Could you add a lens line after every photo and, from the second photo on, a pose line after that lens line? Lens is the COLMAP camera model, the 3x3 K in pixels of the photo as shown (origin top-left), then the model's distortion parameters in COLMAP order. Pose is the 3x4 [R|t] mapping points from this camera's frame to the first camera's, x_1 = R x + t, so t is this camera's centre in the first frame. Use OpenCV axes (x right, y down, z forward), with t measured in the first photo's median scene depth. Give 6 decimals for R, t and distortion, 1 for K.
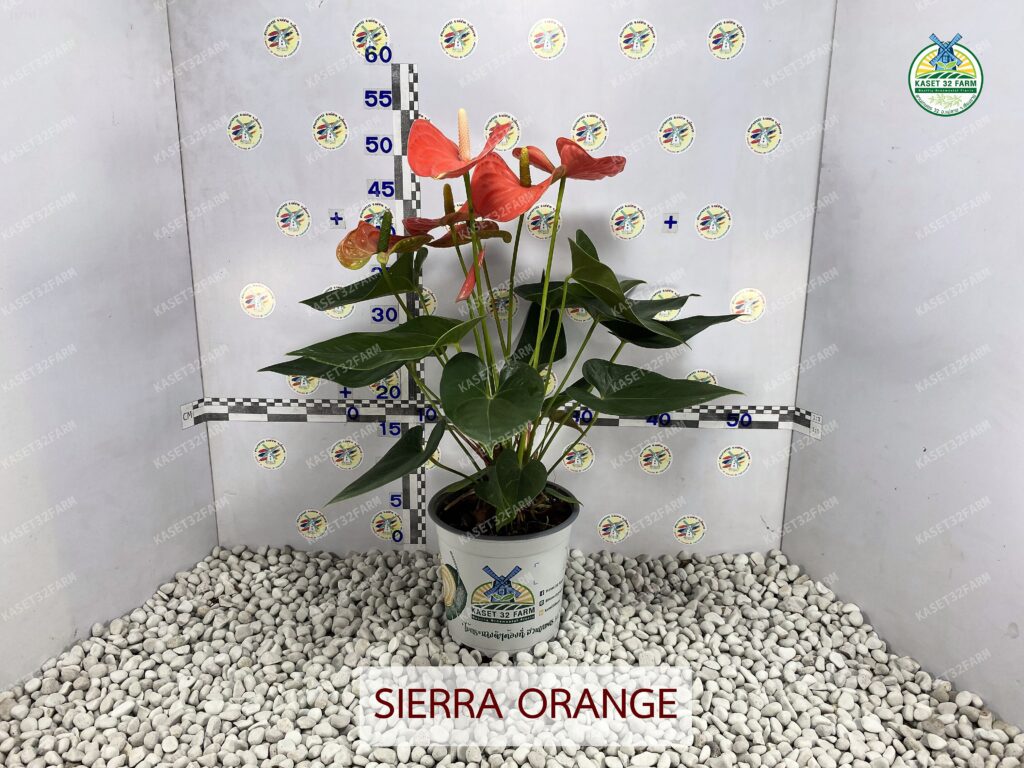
lens RADIAL K [[745.0, 0, 504.8], [0, 745.0, 374.9], [0, 0, 1]] dist [-0.016843, -0.007899]
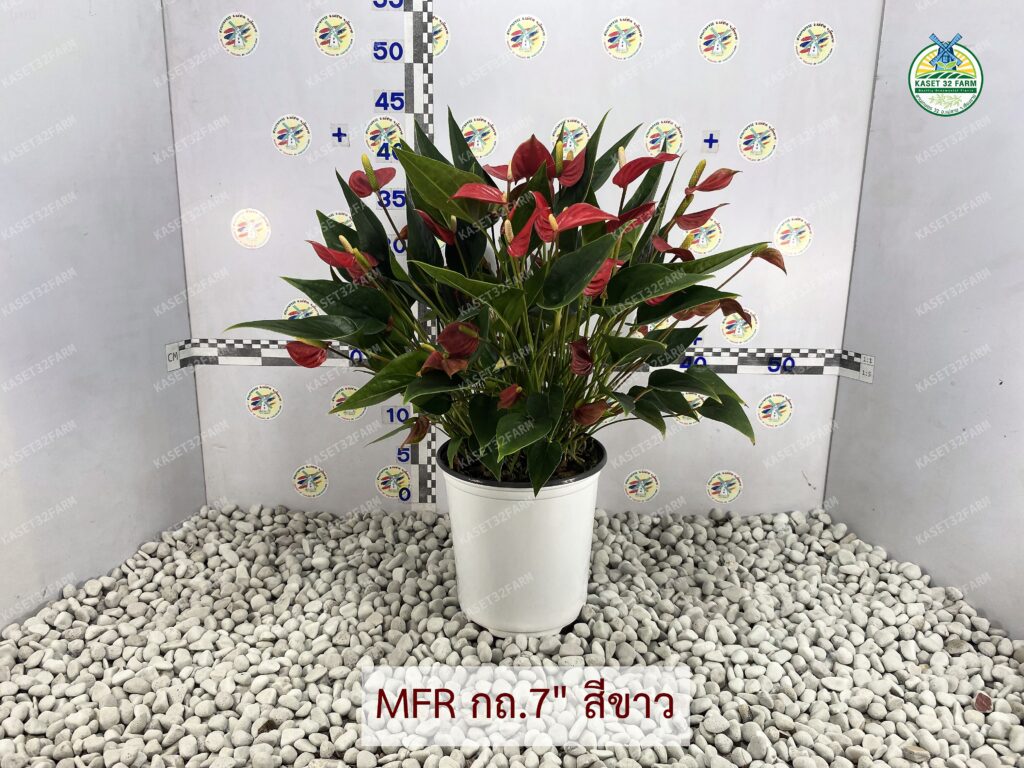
lens RADIAL K [[745.0, 0, 507.0], [0, 745.0, 380.1], [0, 0, 1]] dist [-0.016843, -0.007899]
pose [[0.999883, 0.002577, 0.015107, -0.036489], [-0.002606, 0.999995, 0.001949, 0.082122], [-0.015102, -0.001988, 0.999884, 0.097072]]
